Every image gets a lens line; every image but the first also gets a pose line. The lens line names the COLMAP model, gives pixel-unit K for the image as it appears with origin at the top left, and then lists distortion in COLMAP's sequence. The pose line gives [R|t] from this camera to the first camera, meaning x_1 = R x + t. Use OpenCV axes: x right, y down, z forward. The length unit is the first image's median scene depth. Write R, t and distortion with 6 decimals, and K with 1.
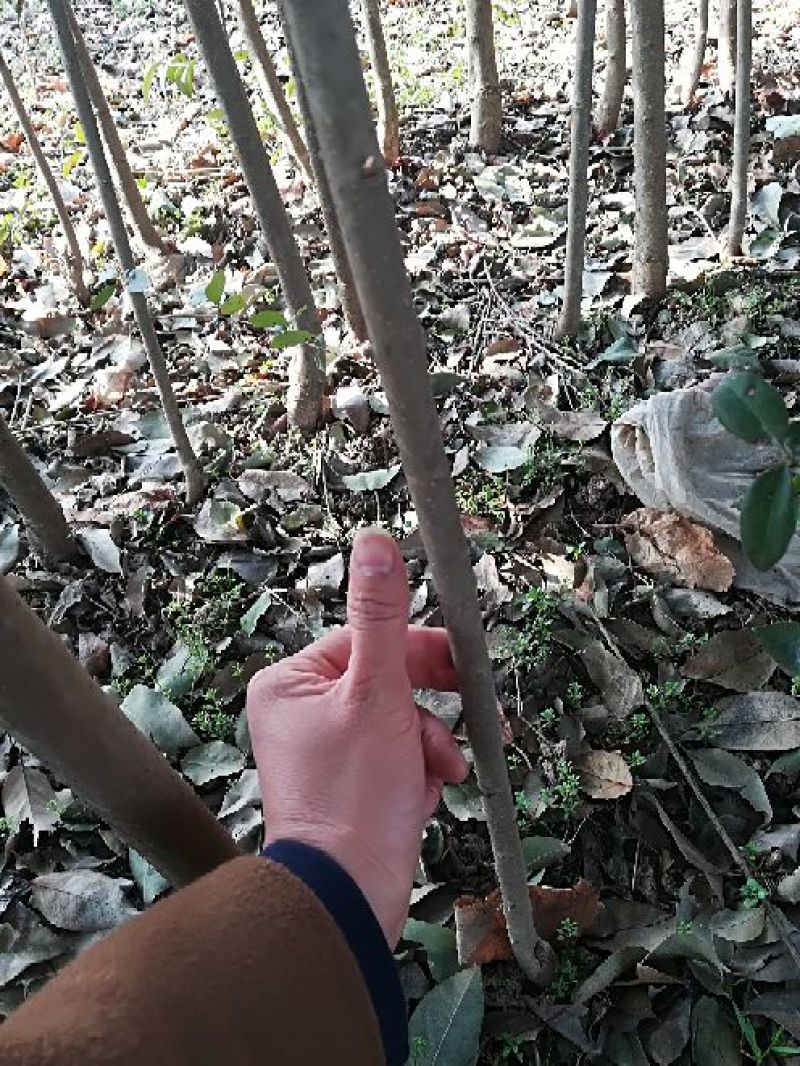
lens RADIAL K [[820.4, 0, 400.0], [0, 820.4, 533.0], [0, 0, 1]] dist [0.054546, -0.103241]
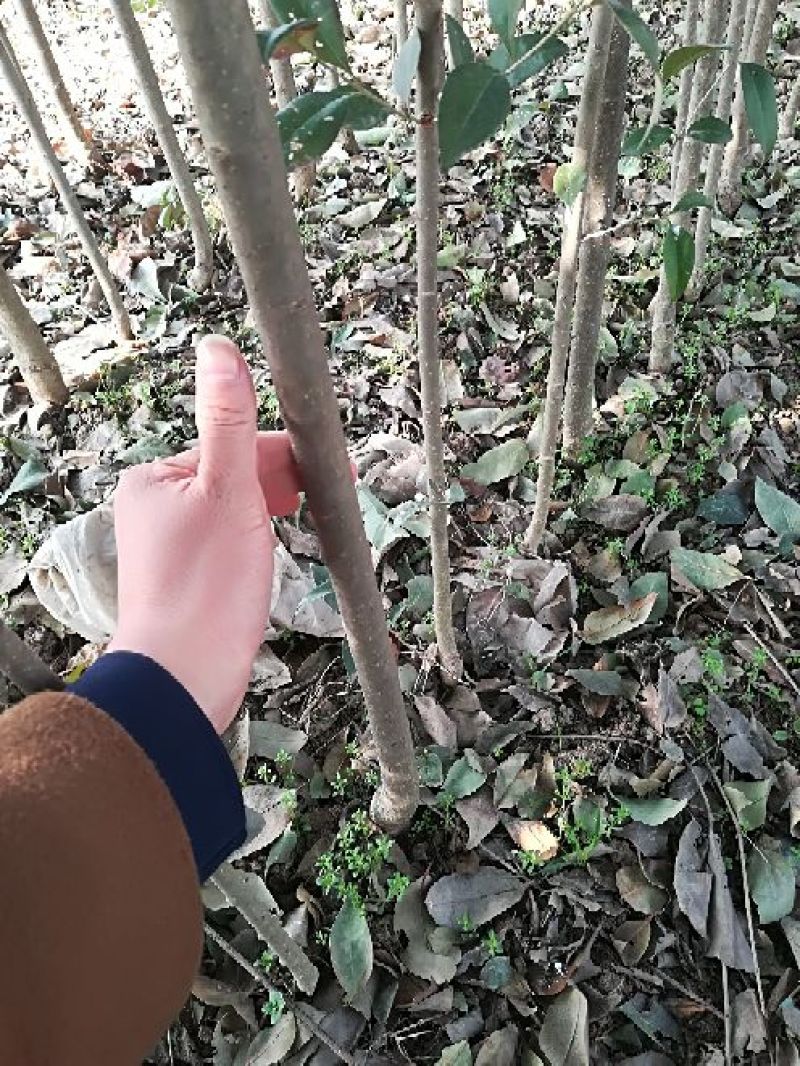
lens RADIAL K [[820.4, 0, 400.0], [0, 820.4, 533.0], [0, 0, 1]] dist [0.054546, -0.103241]
pose [[0.825393, -0.332599, 0.456184, 0.161698], [0.346425, 0.936409, 0.055926, -0.064423], [-0.445776, 0.111872, 0.888127, -0.021610]]
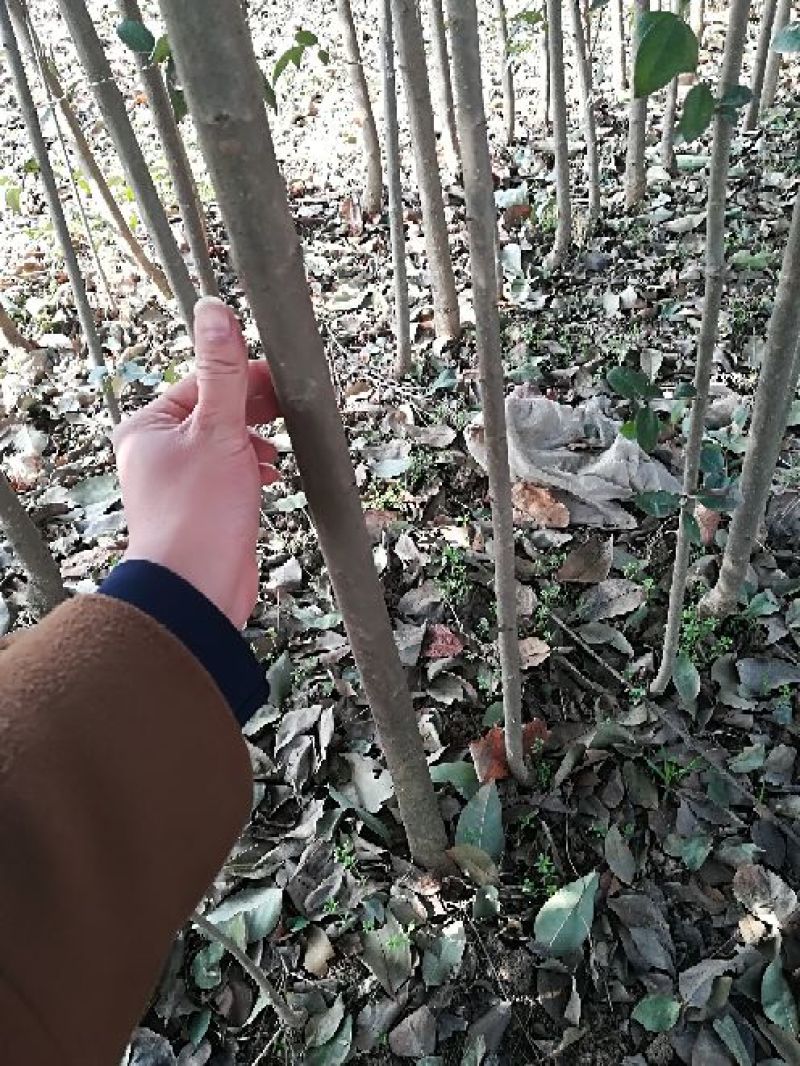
lens RADIAL K [[820.4, 0, 400.0], [0, 820.4, 533.0], [0, 0, 1]] dist [0.054546, -0.103241]
pose [[0.943100, -0.182585, 0.277896, -0.220064], [0.198922, 0.979508, -0.031522, 0.051407], [-0.266446, 0.085008, 0.960094, -0.244645]]
